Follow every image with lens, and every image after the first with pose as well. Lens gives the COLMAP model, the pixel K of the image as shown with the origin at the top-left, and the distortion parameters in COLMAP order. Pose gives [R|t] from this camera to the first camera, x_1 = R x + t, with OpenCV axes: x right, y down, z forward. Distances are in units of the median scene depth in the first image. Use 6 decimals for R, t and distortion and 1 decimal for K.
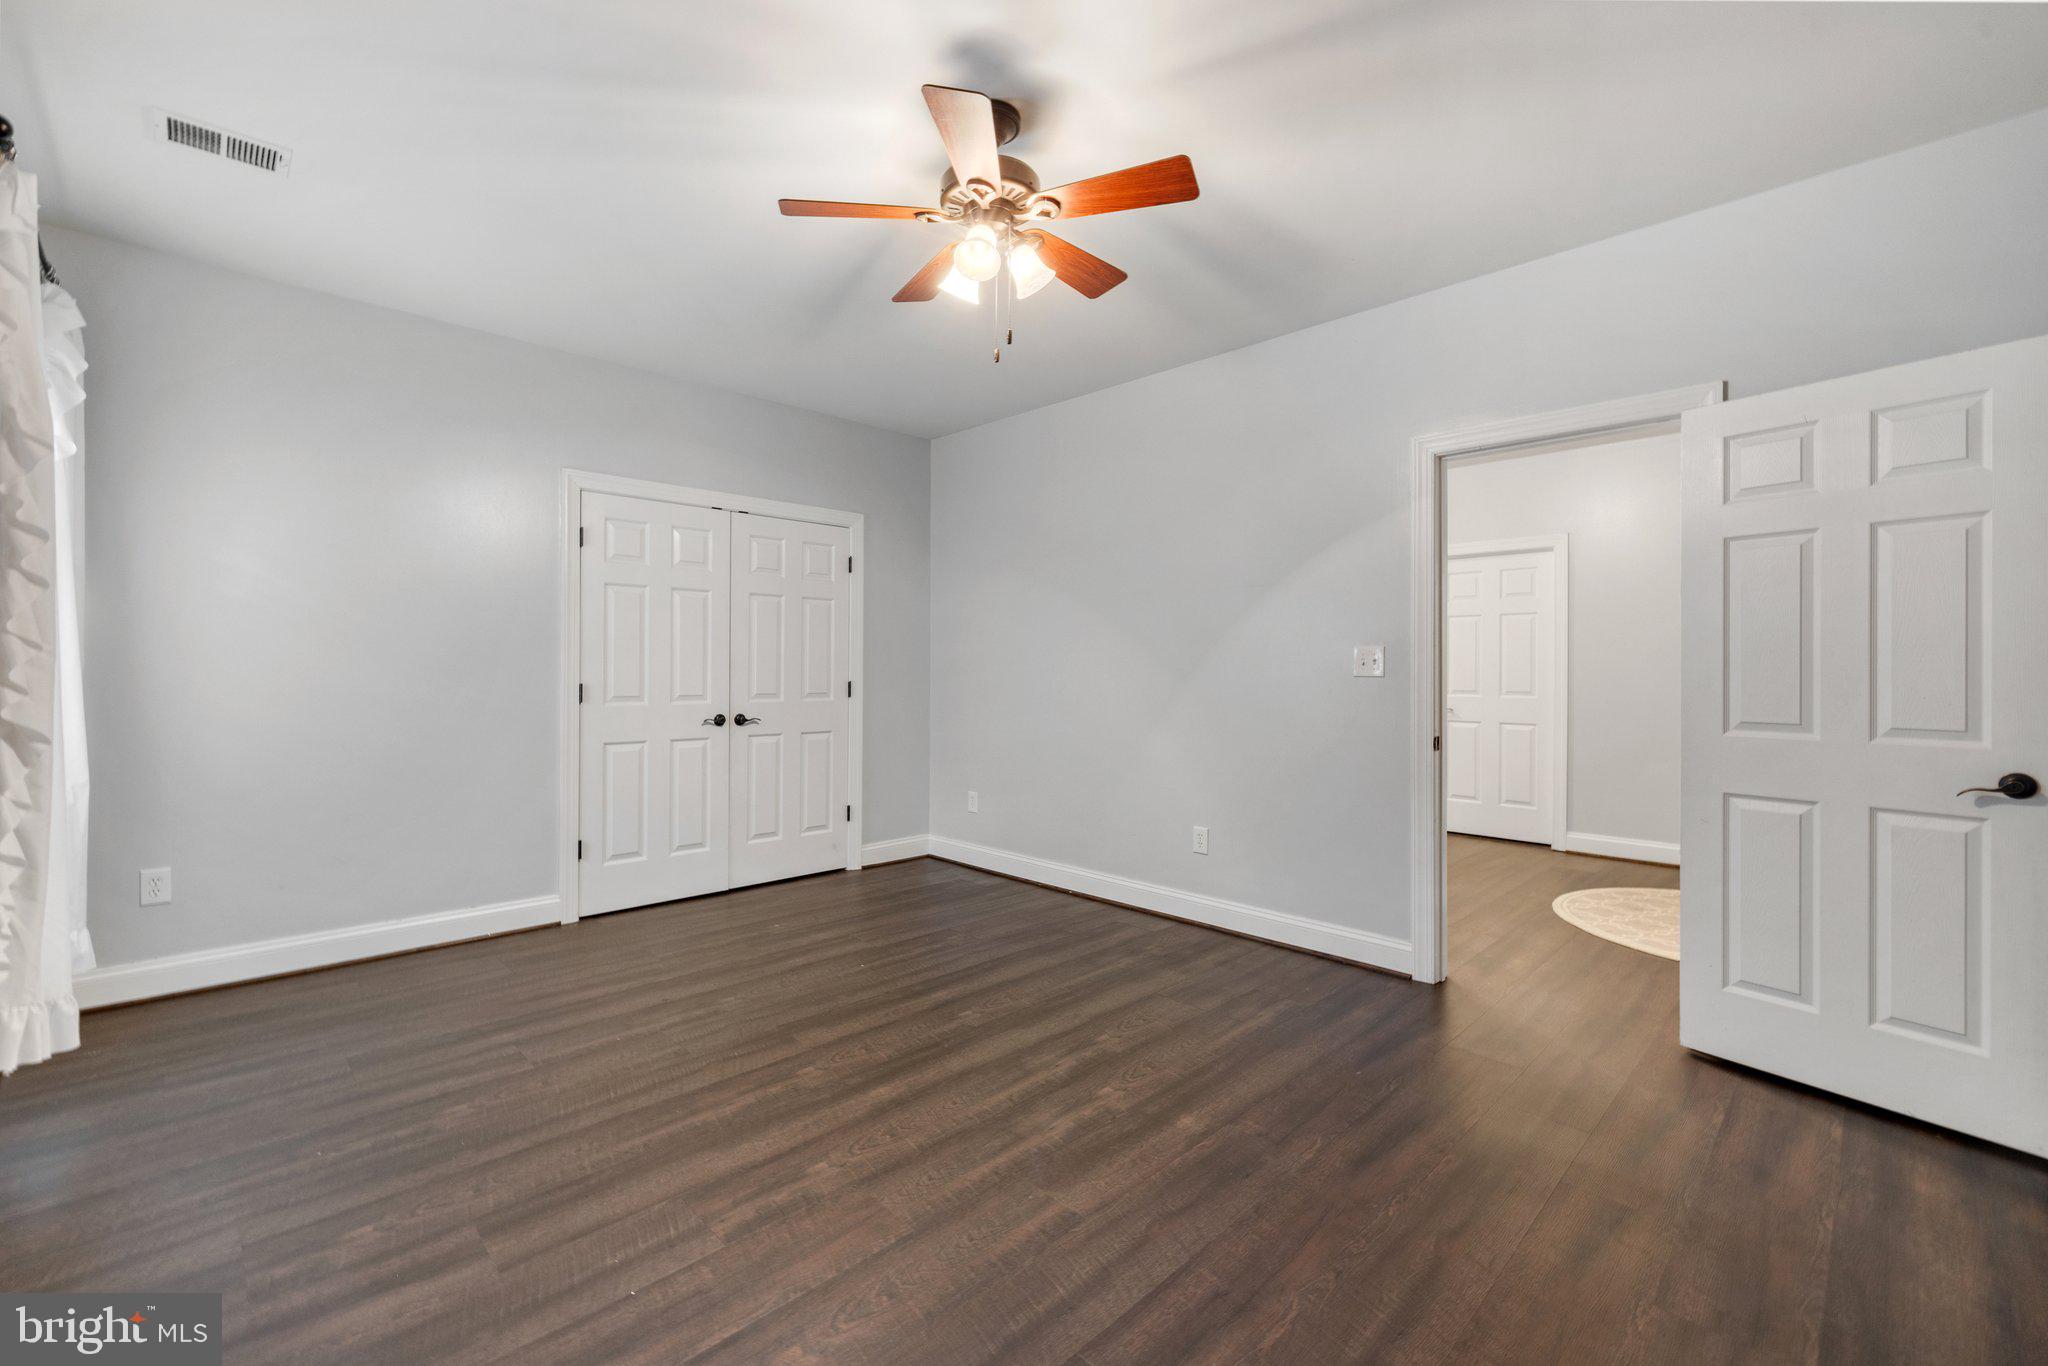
lens RADIAL K [[857.6, 0, 996.9], [0, 857.6, 681.2], [0, 0, 1]] dist [-0.001063, -0.000295]
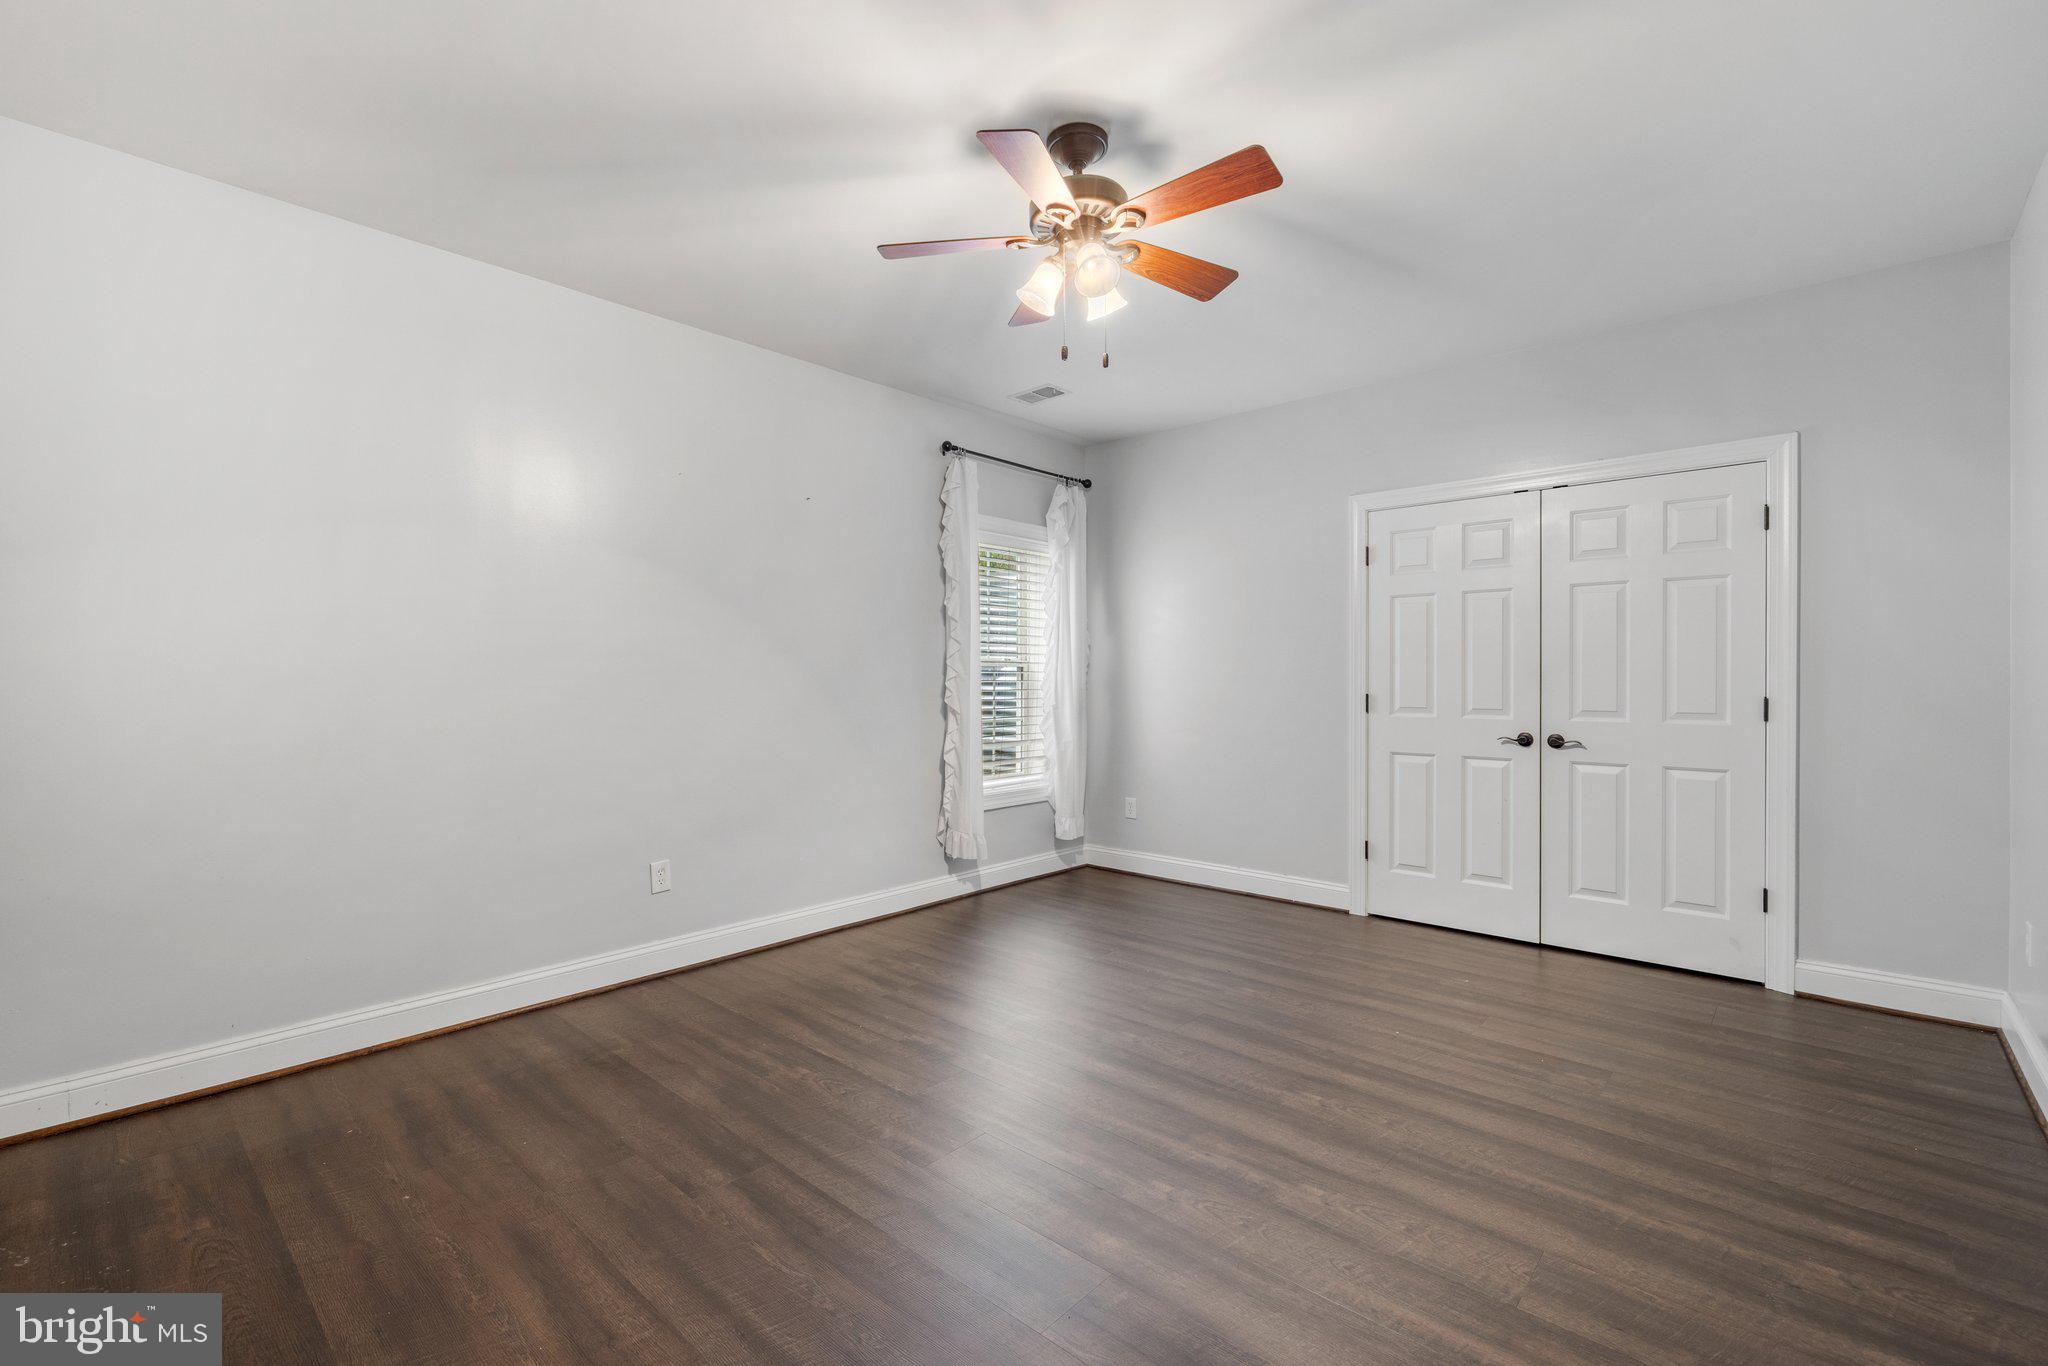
lens RADIAL K [[887.0, 0, 990.9], [0, 887.0, 710.4], [0, 0, 1]] dist [-0.000530, -0.000112]
pose [[0.051142, 0.030809, -0.998216, 0.577778], [-0.010818, 0.999482, 0.030294, -0.004877], [0.998633, 0.009250, 0.051449, 0.471204]]
